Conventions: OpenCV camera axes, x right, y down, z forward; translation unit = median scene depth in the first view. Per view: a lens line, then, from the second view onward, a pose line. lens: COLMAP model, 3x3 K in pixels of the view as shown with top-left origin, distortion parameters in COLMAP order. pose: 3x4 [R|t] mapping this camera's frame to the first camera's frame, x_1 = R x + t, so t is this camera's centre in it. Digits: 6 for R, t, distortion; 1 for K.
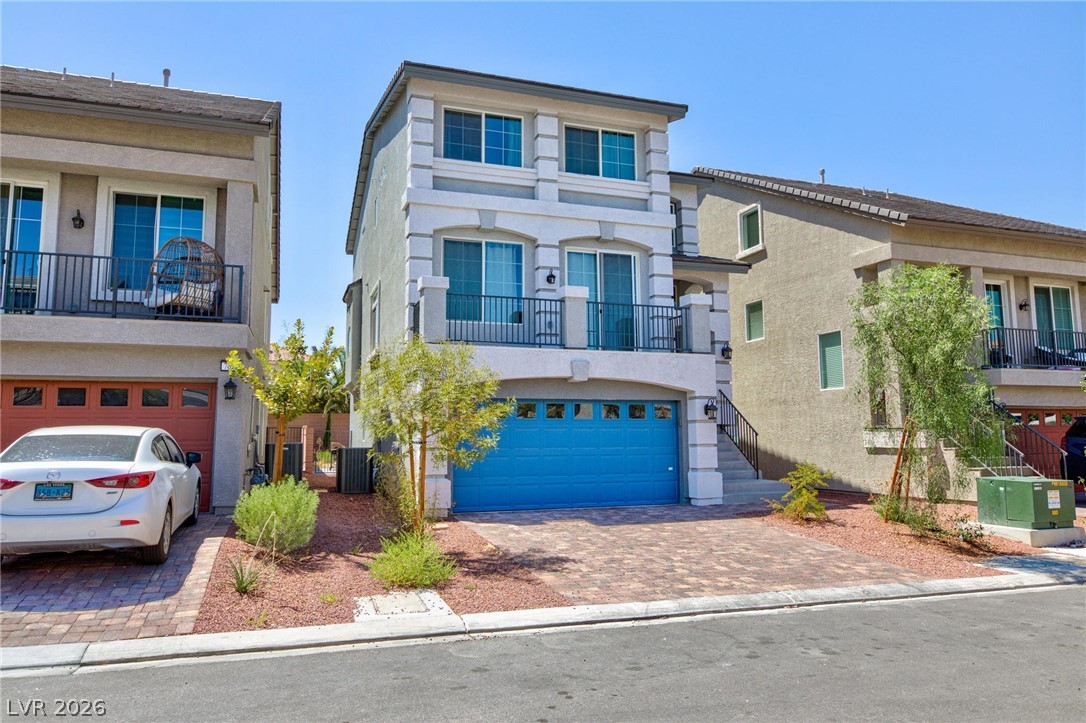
lens RADIAL K [[721.7, 0, 543.0], [0, 721.7, 361.5], [0, 0, 1]] dist [0.002807, 0.001681]
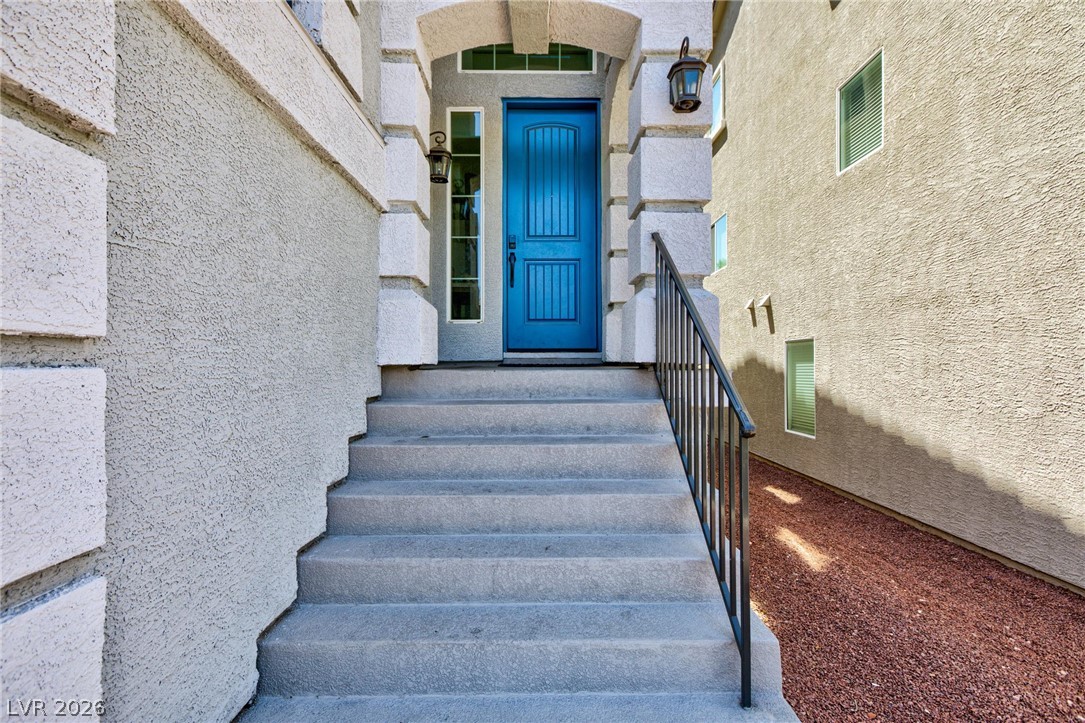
lens RADIAL K [[490.1, 0, 542.5], [0, 490.1, 361.5], [0, 0, 1]] dist [0.003541, 0.001150]
pose [[0.944660, 0.004757, -0.328016, 0.302125], [0.027498, 0.995228, 0.093625, 0.077680], [0.326896, -0.097464, 0.940021, 0.929139]]
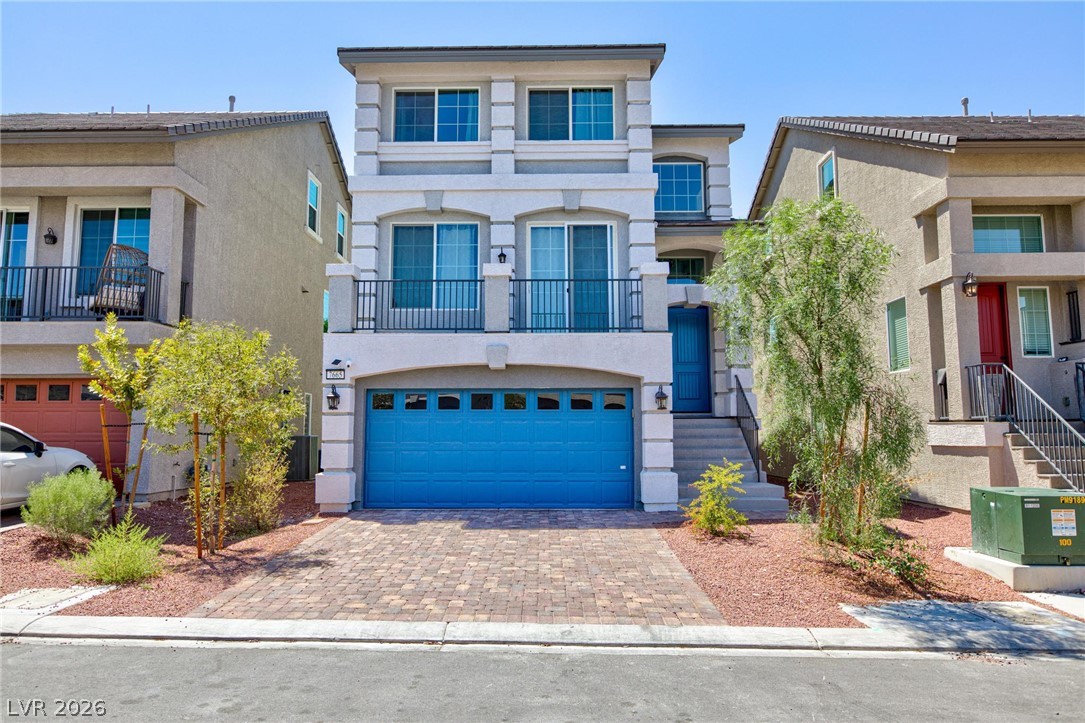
lens RADIAL K [[721.0, 0, 542.5], [0, 721.0, 361.5], [0, 0, 1]] dist [0.002807, 0.001681]
pose [[0.941526, -0.028814, -0.335706, 0.359676], [0.030922, 0.999521, 0.000935, 0.017626], [0.335518, -0.011261, 0.941966, 0.148892]]
